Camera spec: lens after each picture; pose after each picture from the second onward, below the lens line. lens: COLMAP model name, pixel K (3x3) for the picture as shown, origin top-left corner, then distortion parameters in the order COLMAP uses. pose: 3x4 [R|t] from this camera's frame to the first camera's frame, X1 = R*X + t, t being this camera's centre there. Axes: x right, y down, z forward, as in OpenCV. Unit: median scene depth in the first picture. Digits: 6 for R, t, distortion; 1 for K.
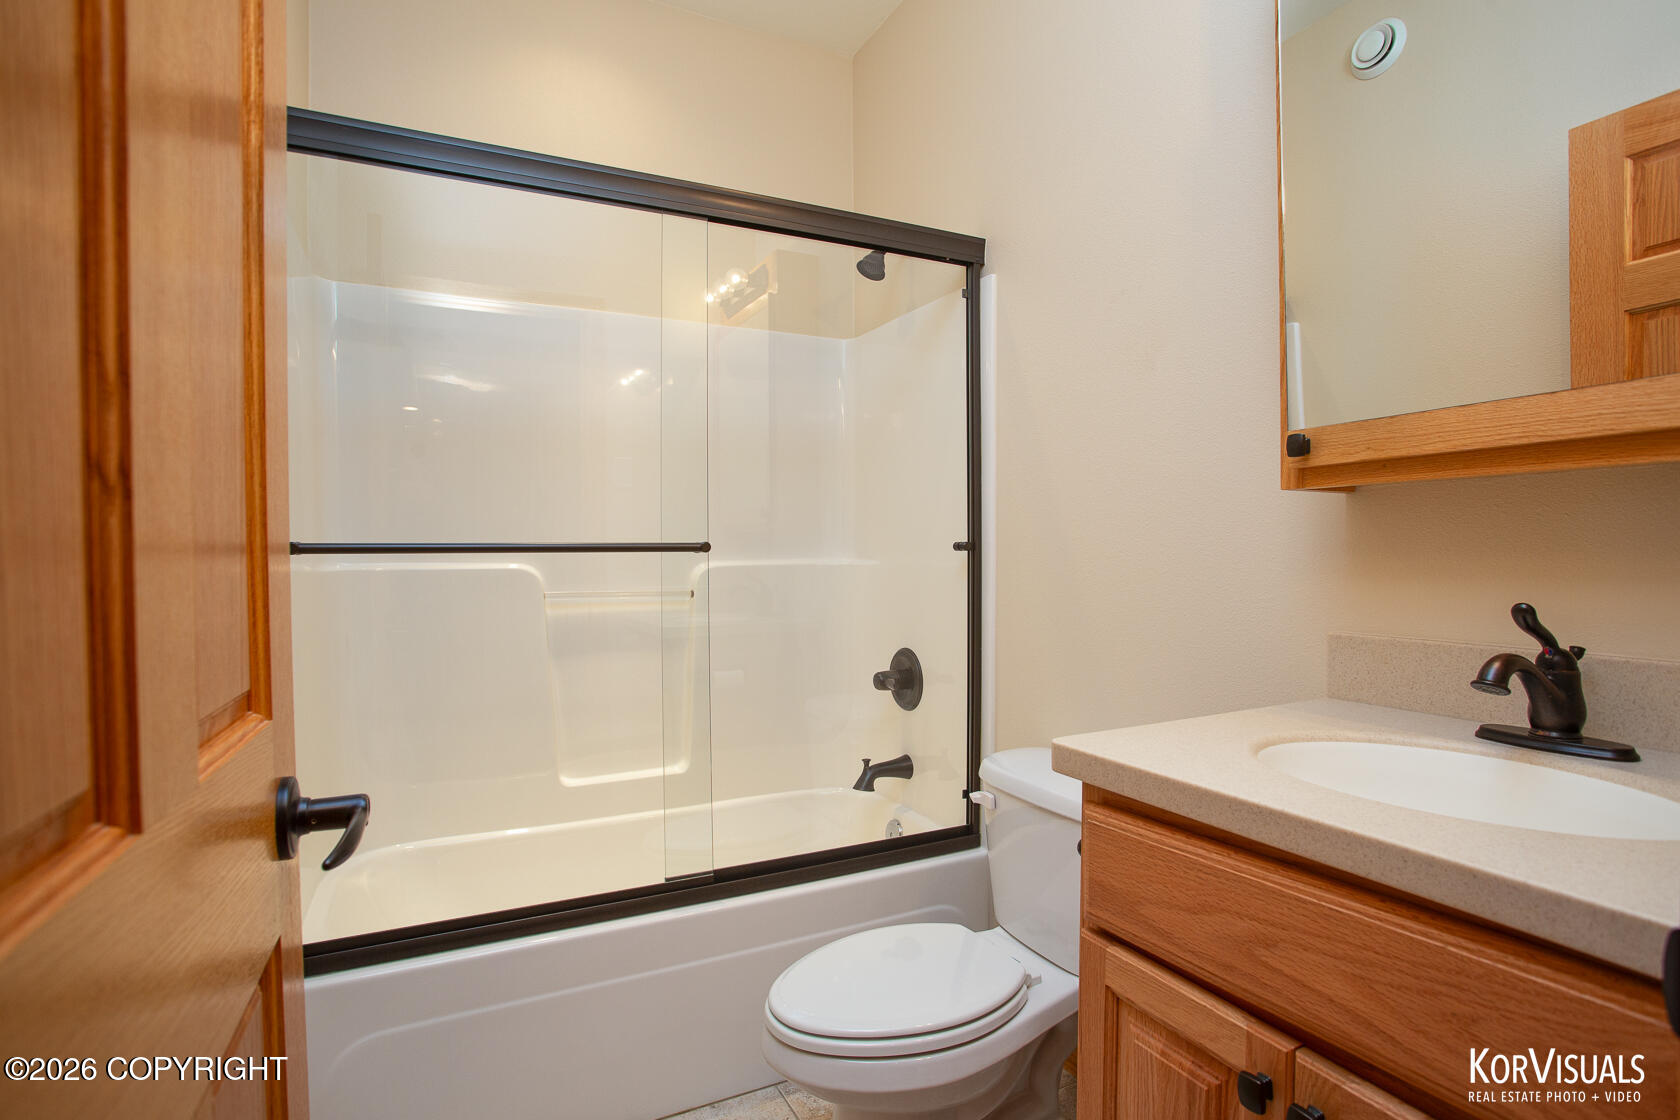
lens RADIAL K [[833.3, 0, 840.1], [0, 833.3, 564.1], [0, 0, 1]] dist [-0.025532, -0.000280]
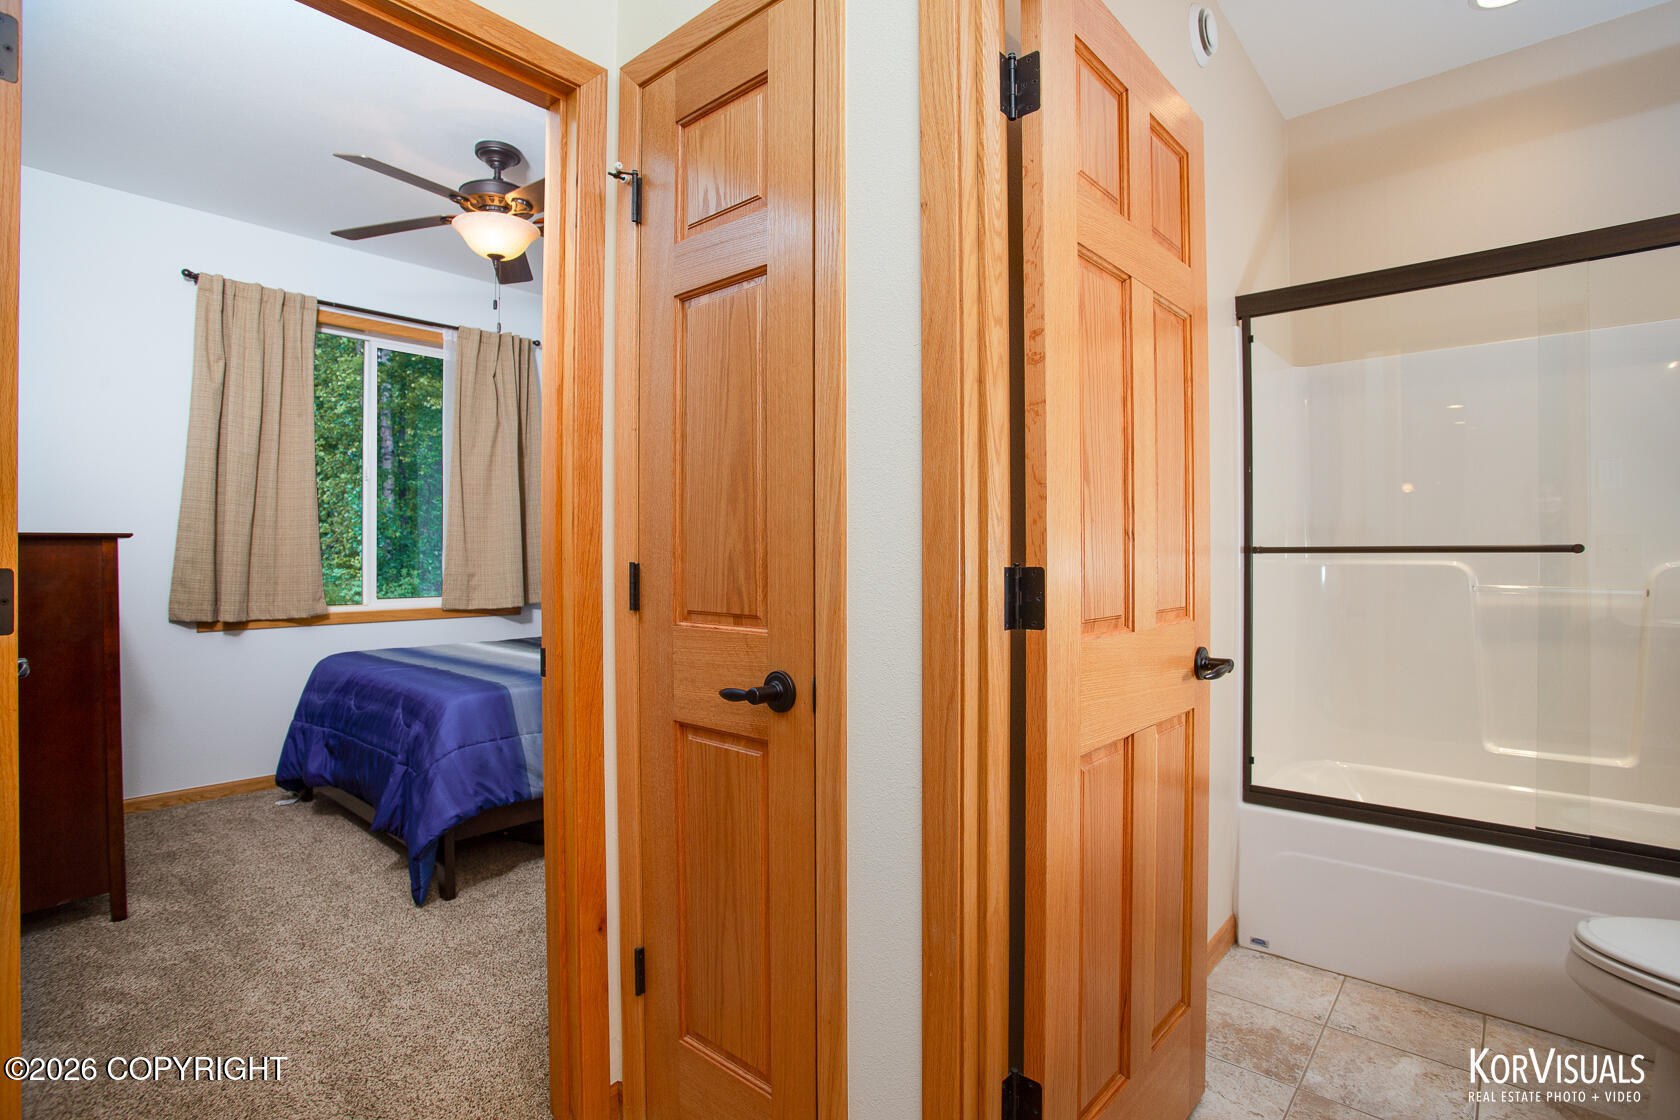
lens RADIAL K [[833.3, 0, 839.6], [0, 833.3, 560.9], [0, 0, 1]] dist [-0.025532, -0.000280]
pose [[0.393242, 0.007835, -0.919402, 0.470070], [-0.008503, 0.999952, 0.004885, 0.000010], [0.919396, 0.005897, 0.393290, -0.385267]]
